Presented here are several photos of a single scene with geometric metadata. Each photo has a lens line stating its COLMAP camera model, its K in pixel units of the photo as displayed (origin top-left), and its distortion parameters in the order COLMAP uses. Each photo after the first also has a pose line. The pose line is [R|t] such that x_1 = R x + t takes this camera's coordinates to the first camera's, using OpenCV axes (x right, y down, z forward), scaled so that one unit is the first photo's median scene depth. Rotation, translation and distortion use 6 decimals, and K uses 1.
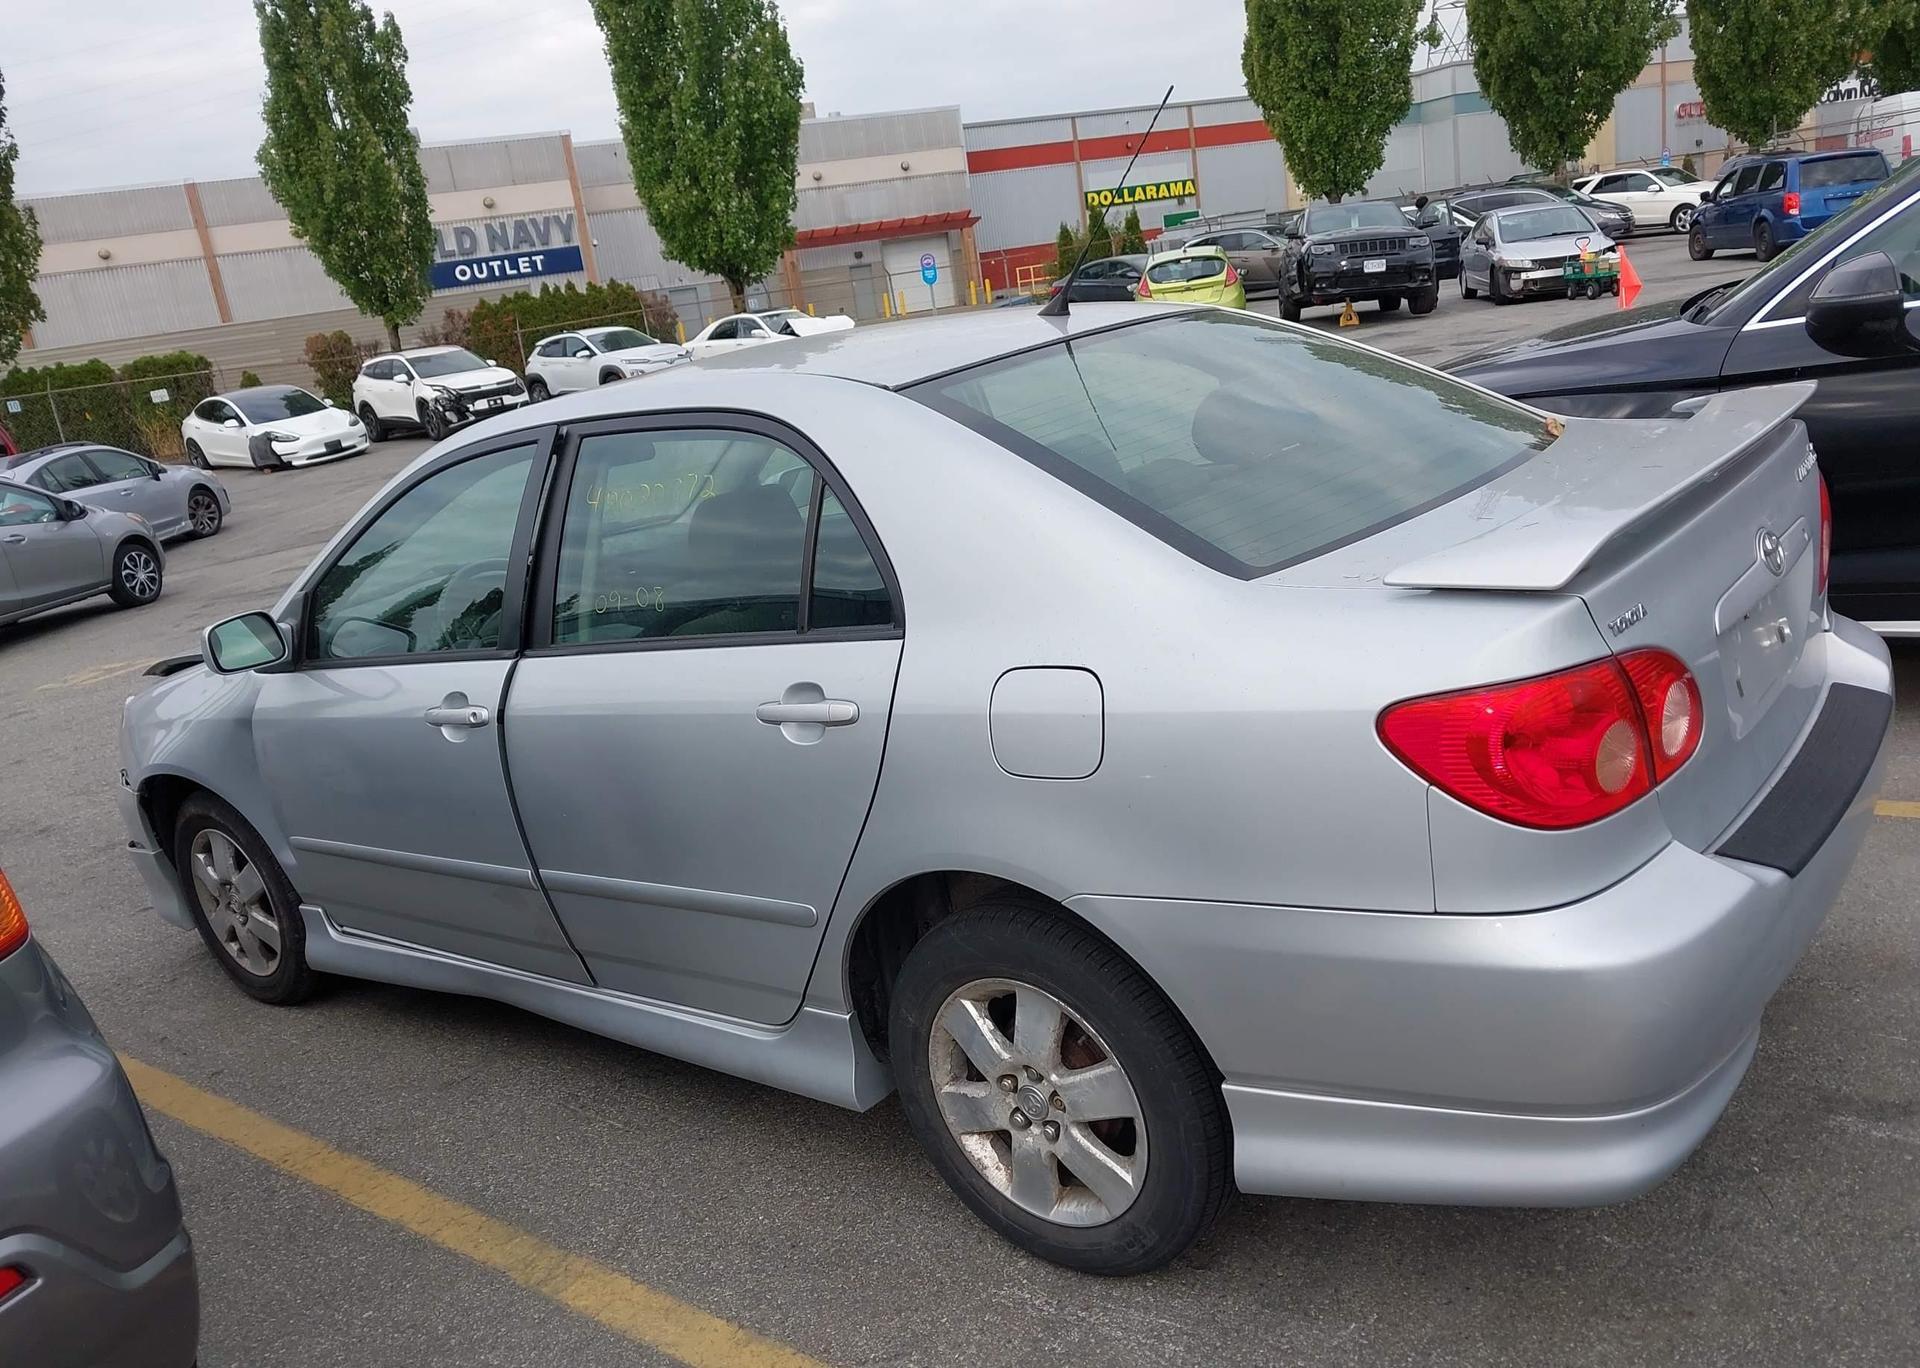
lens RADIAL K [[1594.8, 0, 949.8], [0, 1594.8, 689.8], [0, 0, 1]] dist [0.011621, -0.005020]
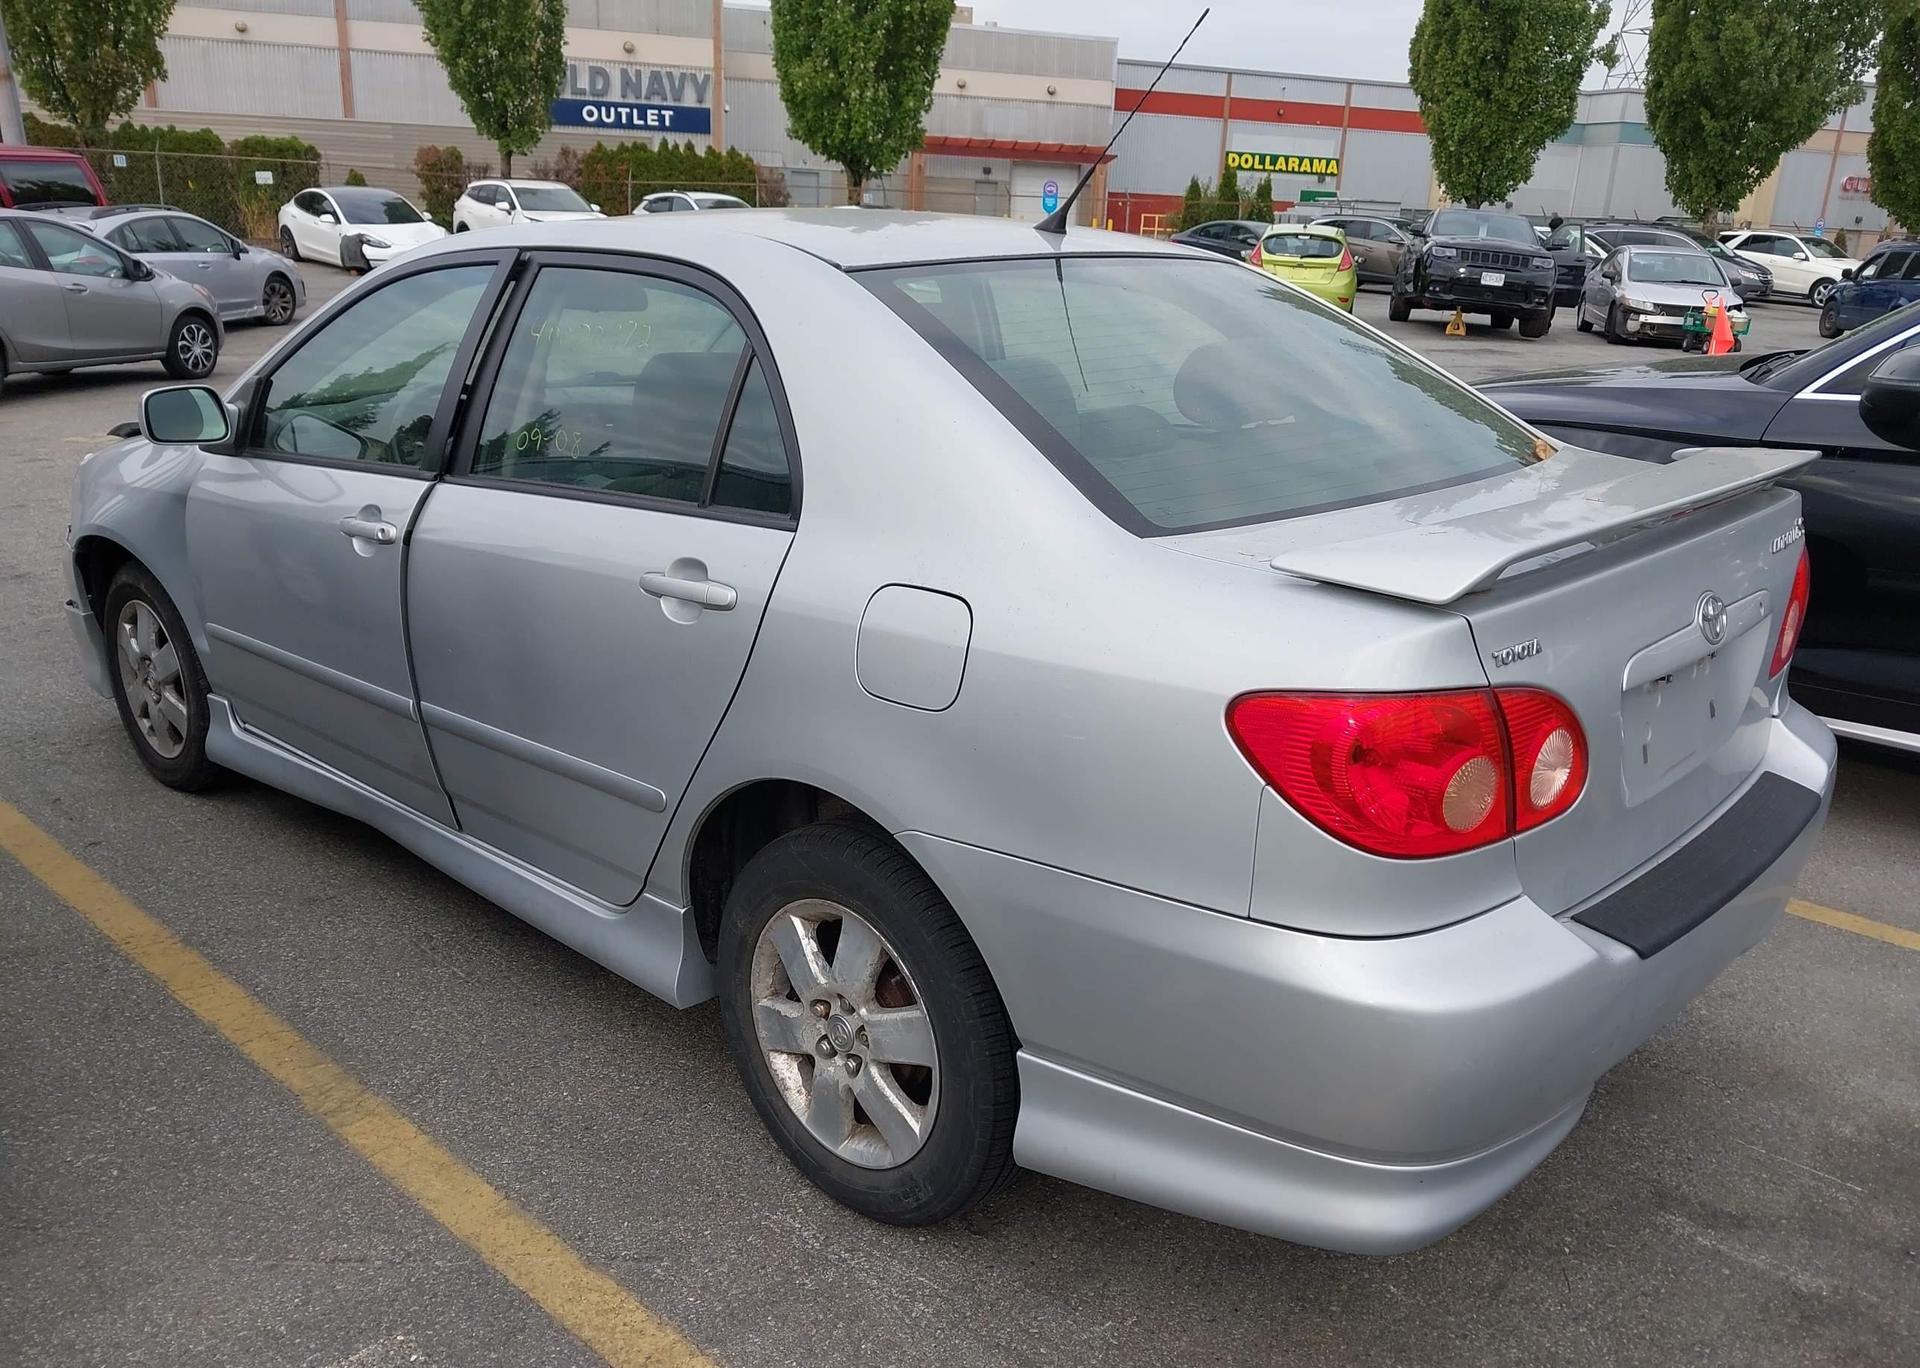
lens RADIAL K [[1594.8, 0, 962.4], [0, 1594.8, 697.5], [0, 0, 1]] dist [0.011621, -0.005020]
pose [[0.980700, 0.194803, -0.016725, 0.061241], [-0.193798, 0.979827, 0.048799, -0.000596], [0.025894, -0.044616, 0.998669, 0.030339]]
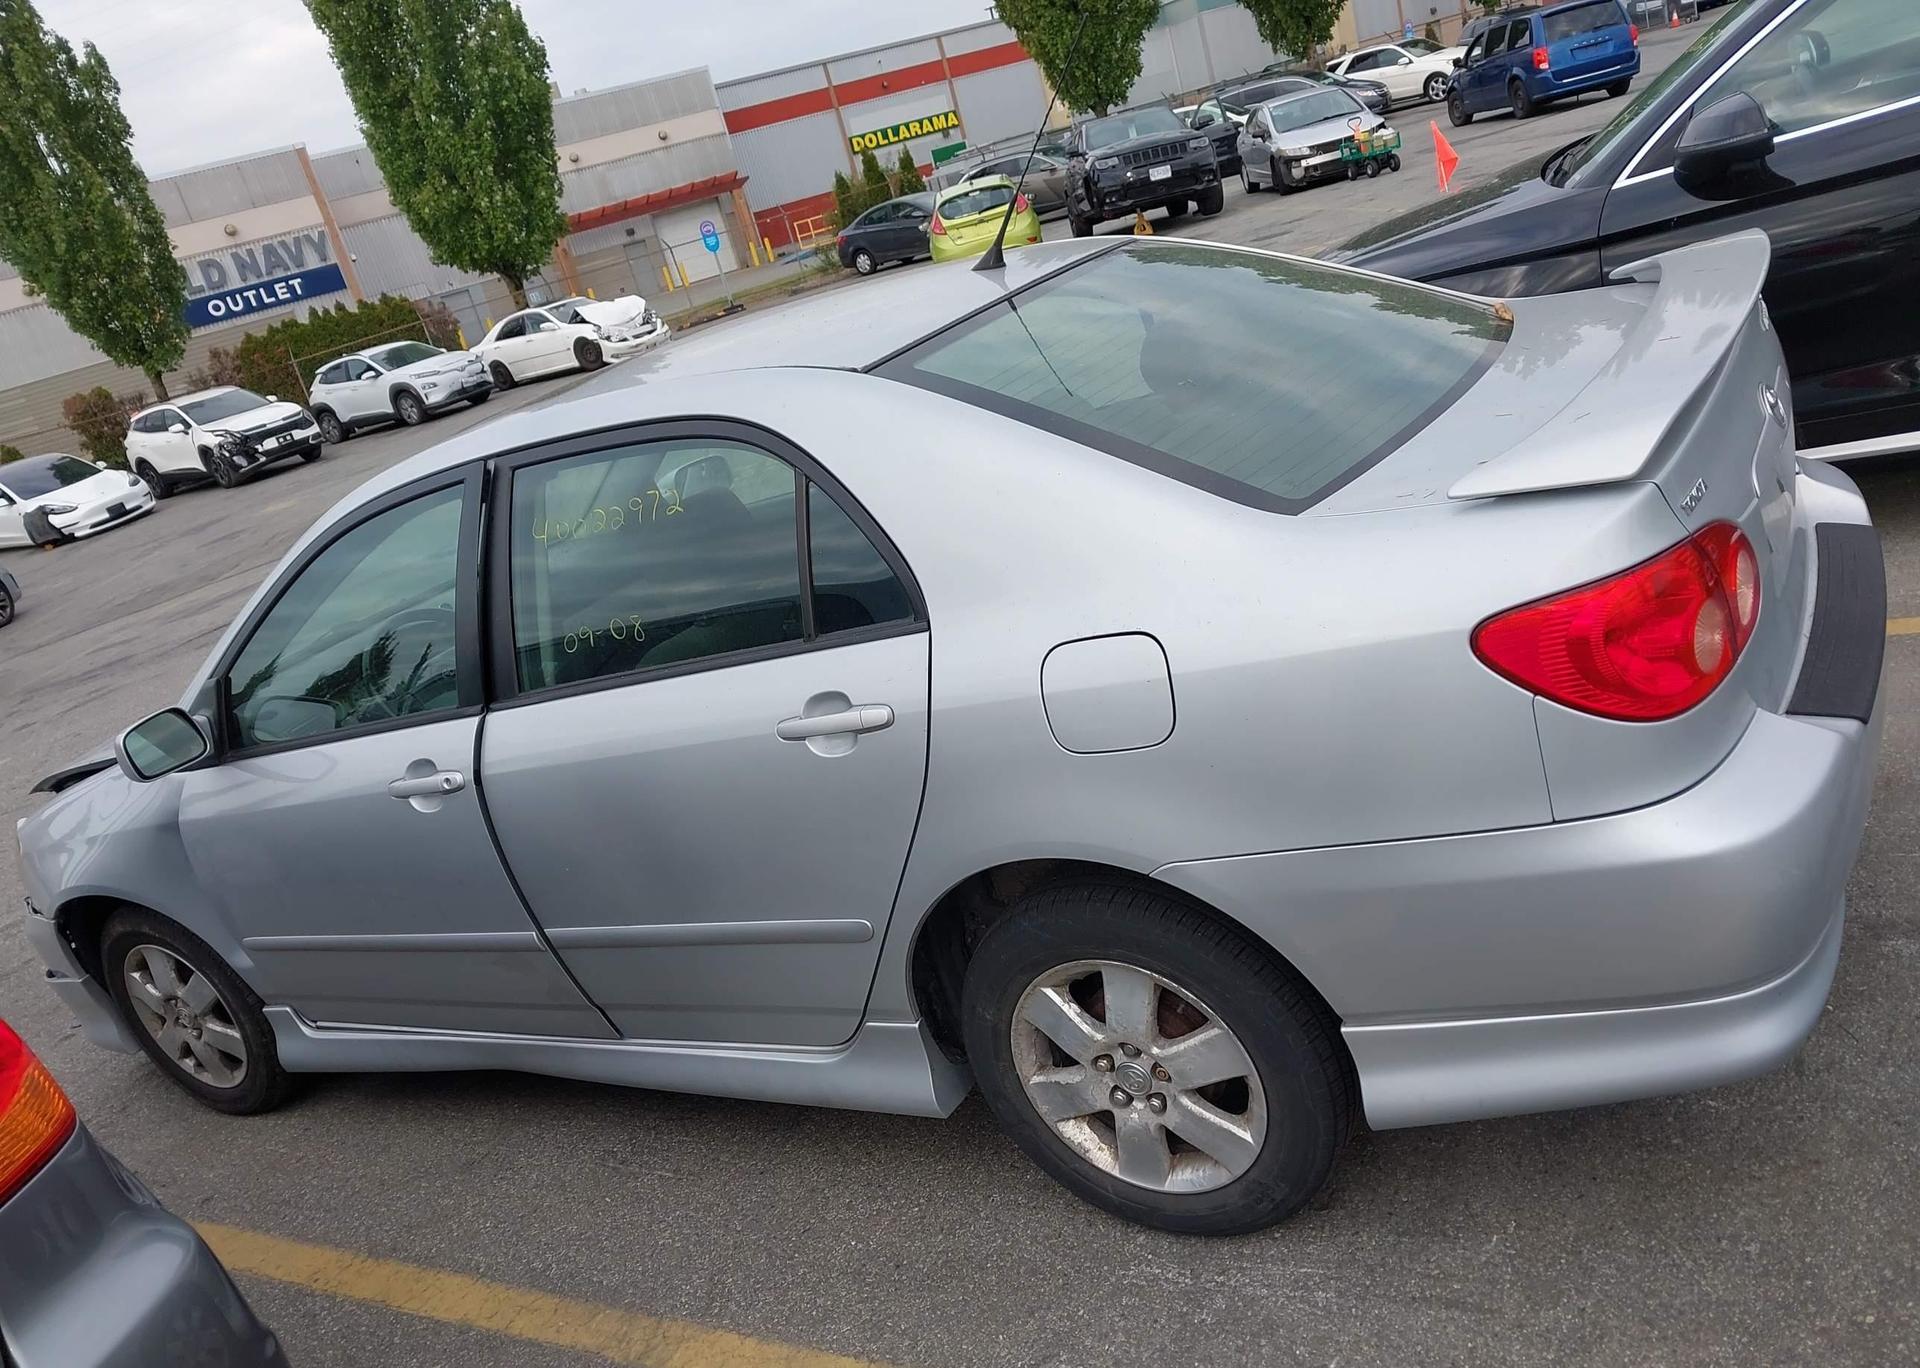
lens RADIAL K [[1594.8, 0, 950.0], [0, 1594.8, 696.8], [0, 0, 1]] dist [0.011621, -0.005020]
pose [[0.981264, -0.165797, 0.098149, -0.069665], [0.162367, 0.985836, 0.042014, -0.018281], [-0.103724, -0.025290, 0.994285, 0.028807]]
